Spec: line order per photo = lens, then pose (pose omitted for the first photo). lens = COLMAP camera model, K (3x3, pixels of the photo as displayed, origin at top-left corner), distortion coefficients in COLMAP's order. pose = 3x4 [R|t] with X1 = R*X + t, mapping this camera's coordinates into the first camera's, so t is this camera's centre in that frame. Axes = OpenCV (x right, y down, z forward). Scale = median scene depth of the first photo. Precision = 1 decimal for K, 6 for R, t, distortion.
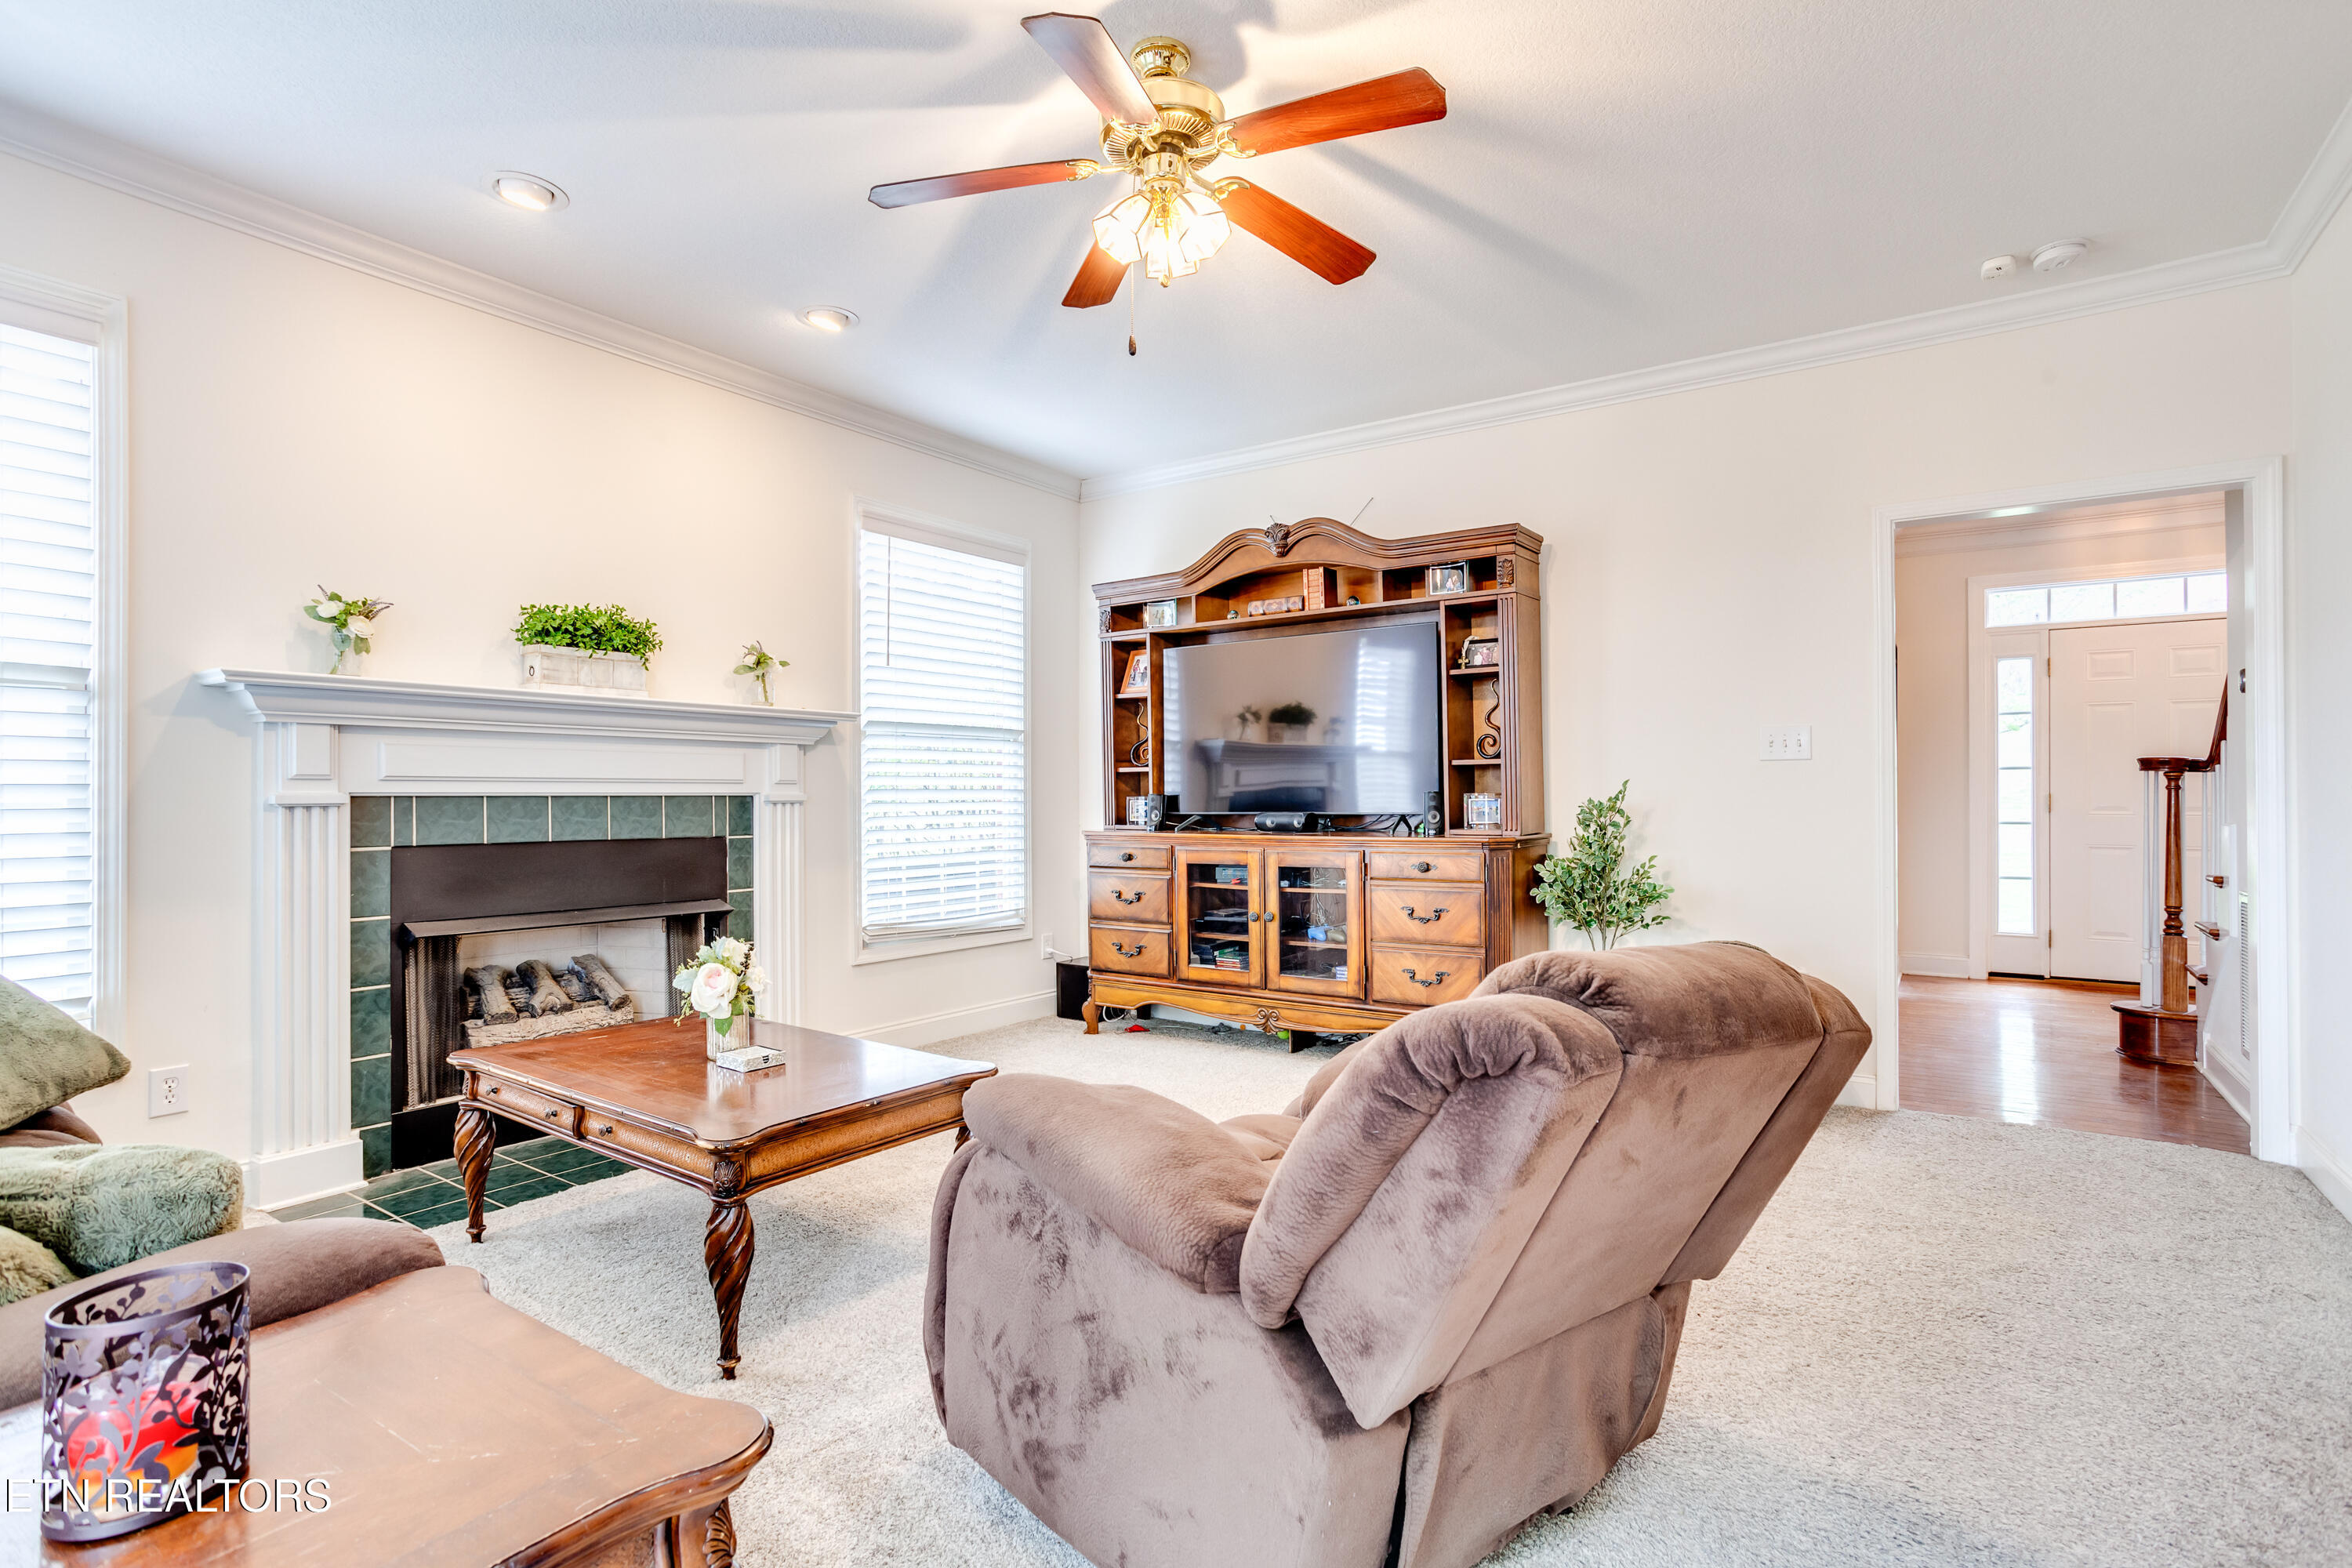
lens RADIAL K [[1142.3, 0, 1194.5], [0, 1142.3, 787.6], [0, 0, 1]] dist [-0.030623, 0.014785]
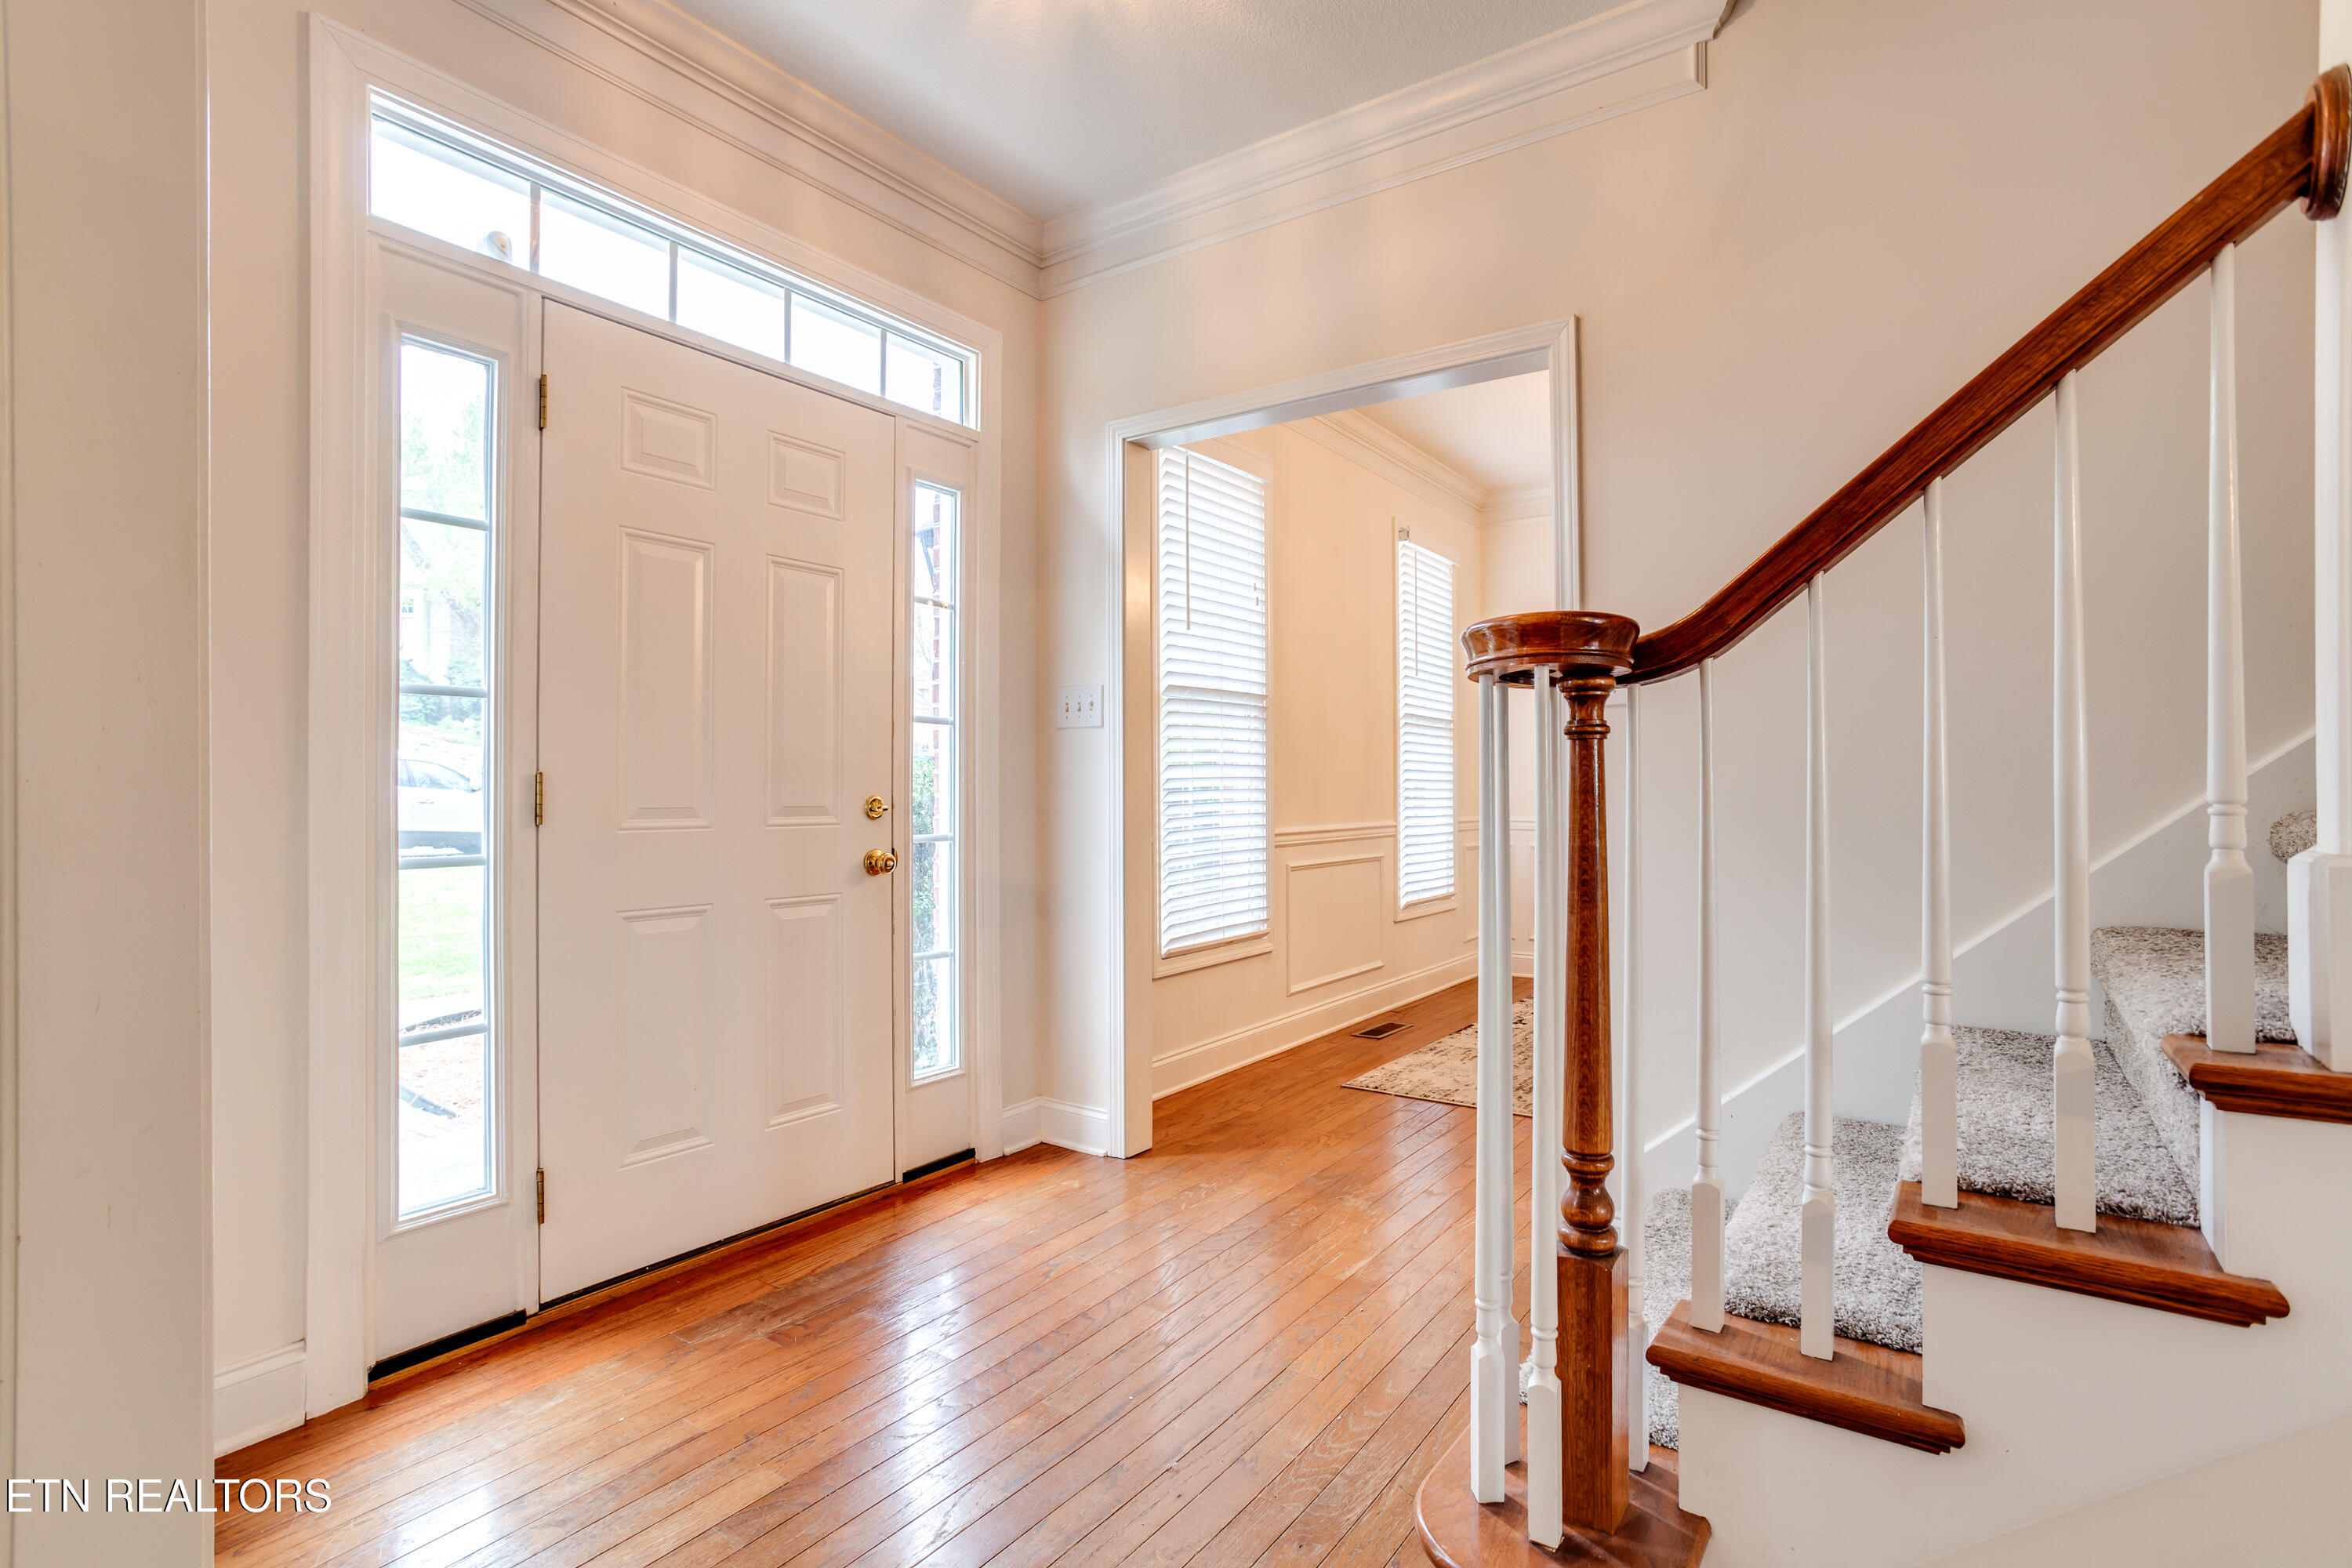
lens RADIAL K [[1142.3, 0, 1166.7], [0, 1142.3, 772.0], [0, 0, 1]] dist [-0.030623, 0.014785]
pose [[0.018642, 0.014510, 0.999721, 0.419389], [-0.004793, 0.999885, -0.014423, 0.009308], [-0.999815, -0.004523, 0.018709, 0.801234]]
